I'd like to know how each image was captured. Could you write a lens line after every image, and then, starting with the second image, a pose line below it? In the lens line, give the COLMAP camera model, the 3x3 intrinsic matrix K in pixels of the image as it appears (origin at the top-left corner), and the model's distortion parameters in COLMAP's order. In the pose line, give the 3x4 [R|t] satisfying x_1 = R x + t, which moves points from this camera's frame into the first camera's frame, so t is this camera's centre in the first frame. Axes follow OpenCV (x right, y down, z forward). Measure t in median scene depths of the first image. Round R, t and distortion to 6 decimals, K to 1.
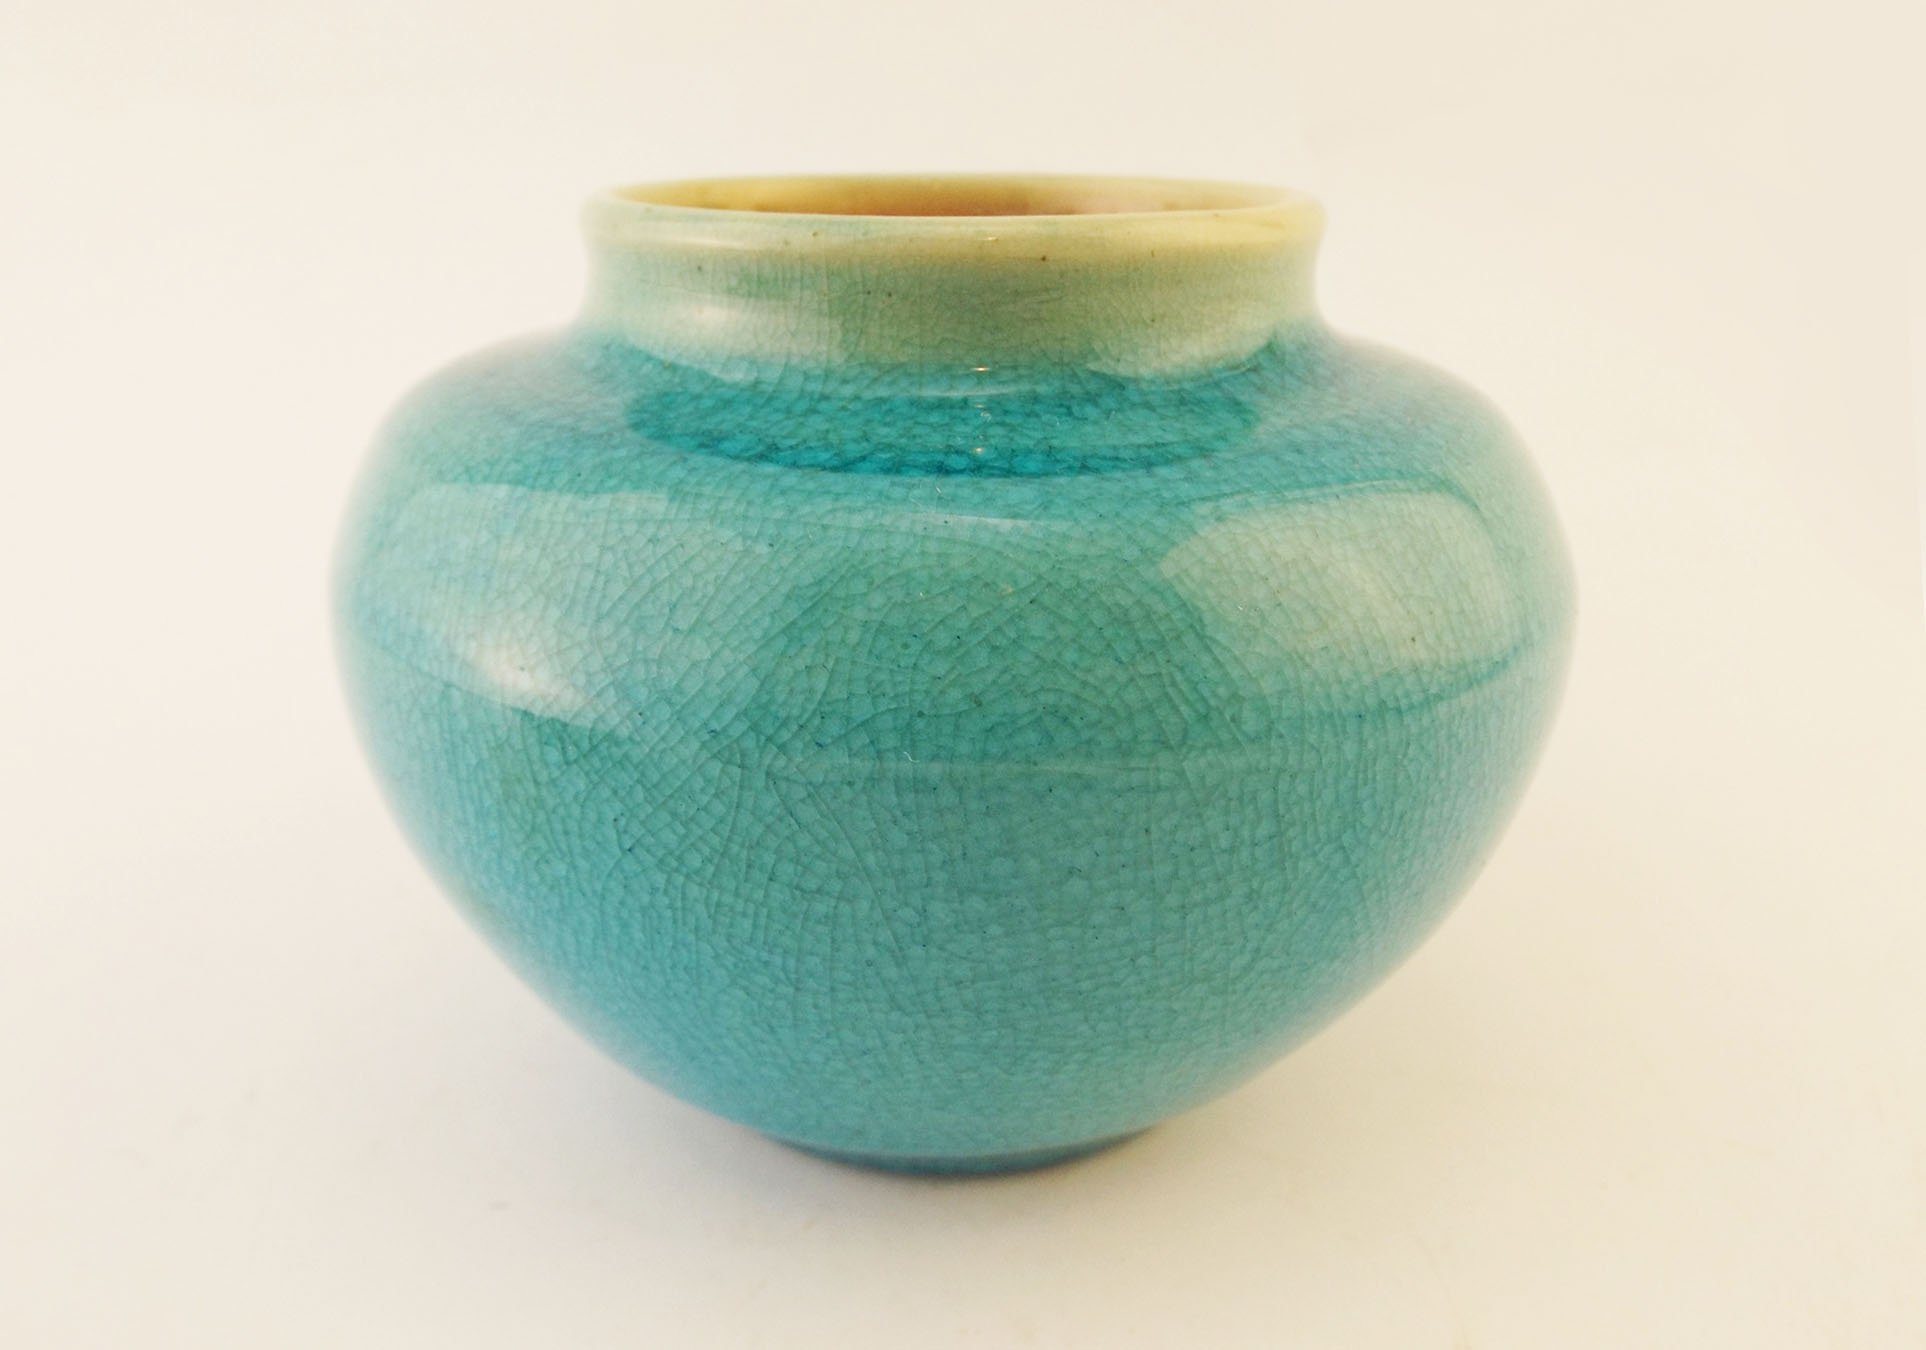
lens RADIAL K [[1428.5, 0, 914.3], [0, 1428.5, 703.0], [0, 0, 1]] dist [0.003062, -0.001035]
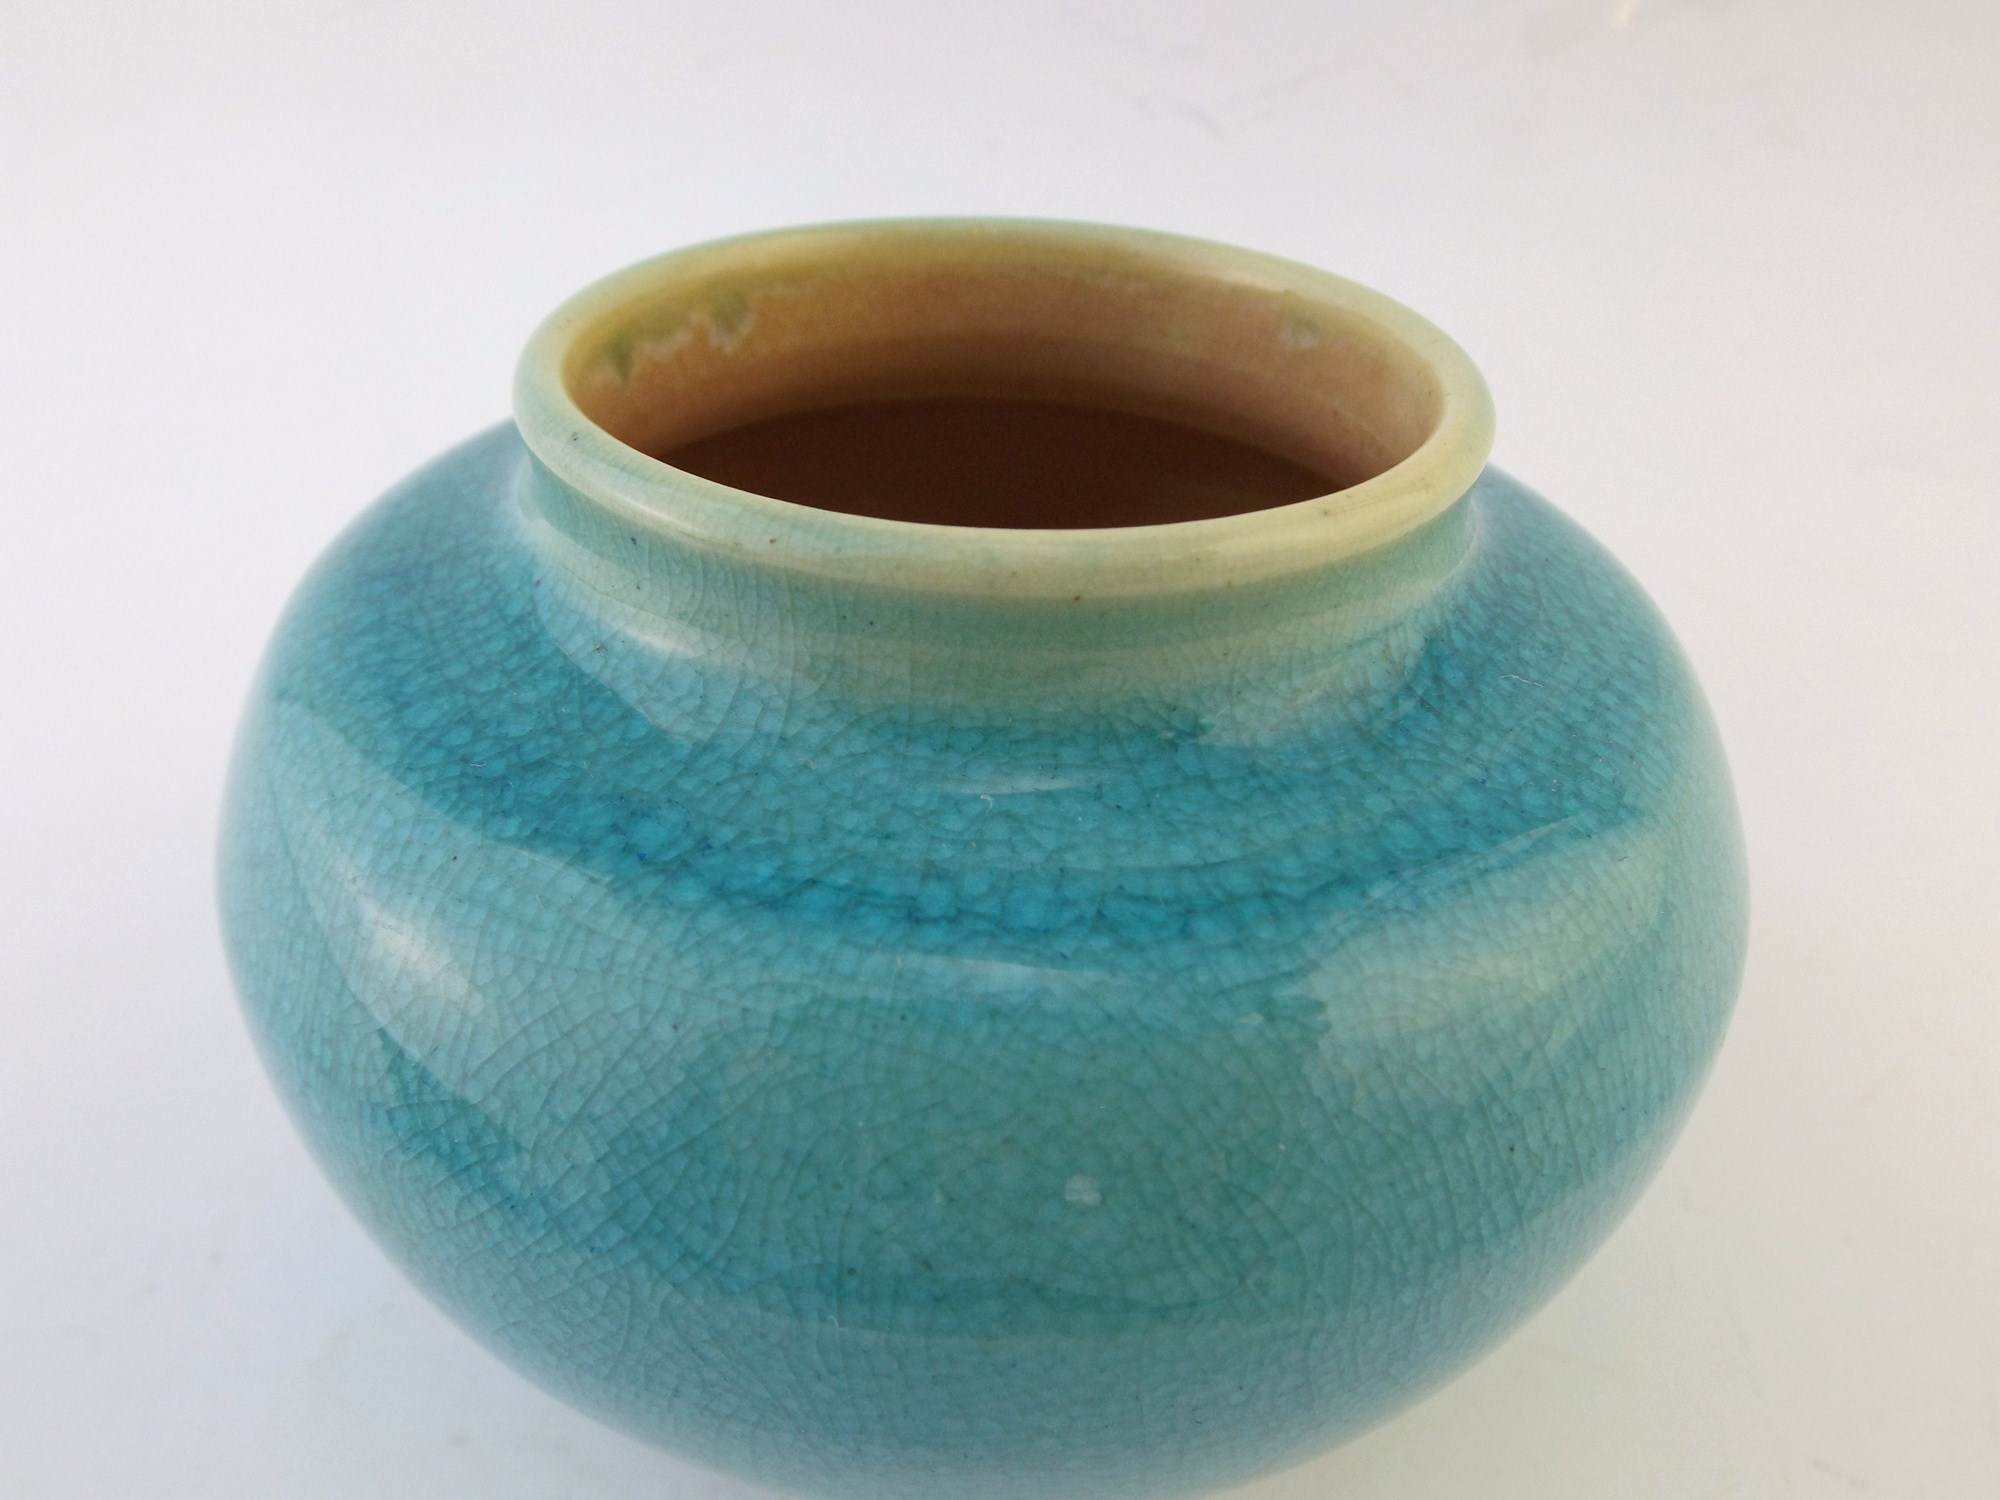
lens RADIAL K [[1437.2, 0, 1000.0], [0, 1437.2, 750.0], [0, 0, 1]] dist [0.012773, -0.000128]
pose [[0.997199, 0.067150, -0.032931, 0.086398], [-0.059481, 0.978983, 0.195074, -0.405420], [0.045339, -0.192568, 0.980236, 0.270574]]
